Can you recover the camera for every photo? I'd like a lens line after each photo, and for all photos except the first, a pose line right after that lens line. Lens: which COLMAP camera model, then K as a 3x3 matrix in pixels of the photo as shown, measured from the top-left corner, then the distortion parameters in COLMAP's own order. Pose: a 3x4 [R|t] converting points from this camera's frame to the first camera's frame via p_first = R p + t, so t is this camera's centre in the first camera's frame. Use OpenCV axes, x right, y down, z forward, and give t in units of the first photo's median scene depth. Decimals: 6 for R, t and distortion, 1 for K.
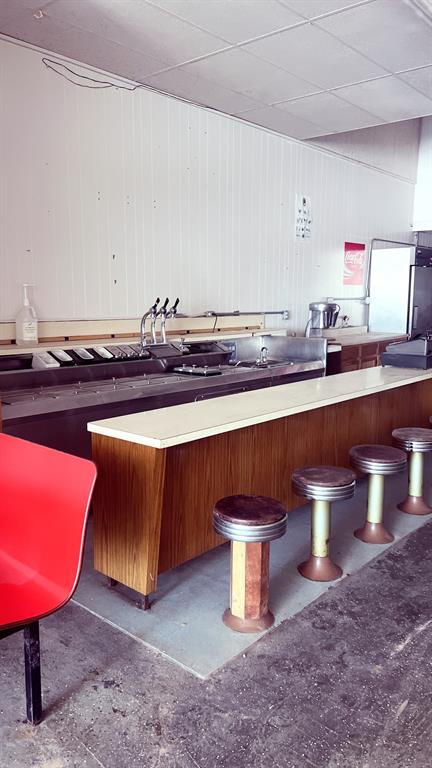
lens RADIAL K [[581.5, 0, 215.6], [0, 581.5, 383.3], [0, 0, 1]] dist [0.024397, -0.016156]
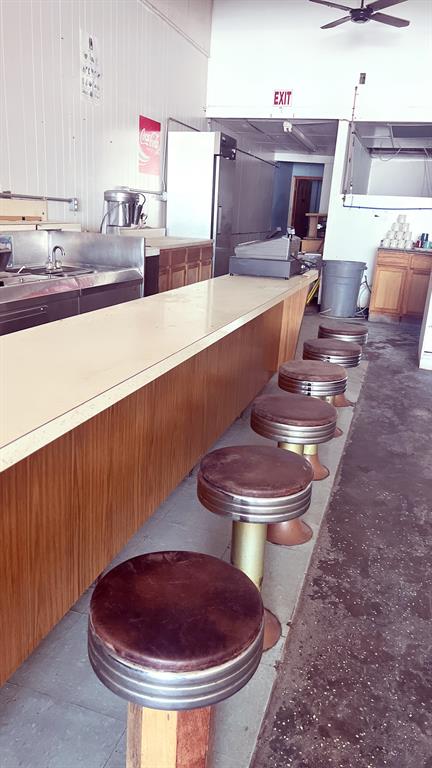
lens RADIAL K [[581.5, 0, 219.6], [0, 581.5, 384.0], [0, 0, 1]] dist [0.024397, -0.016156]
pose [[0.910700, -0.069427, 0.407192, -0.028342], [0.009005, 0.988877, 0.148465, -0.001348], [-0.412970, -0.131540, 0.901195, 0.239650]]
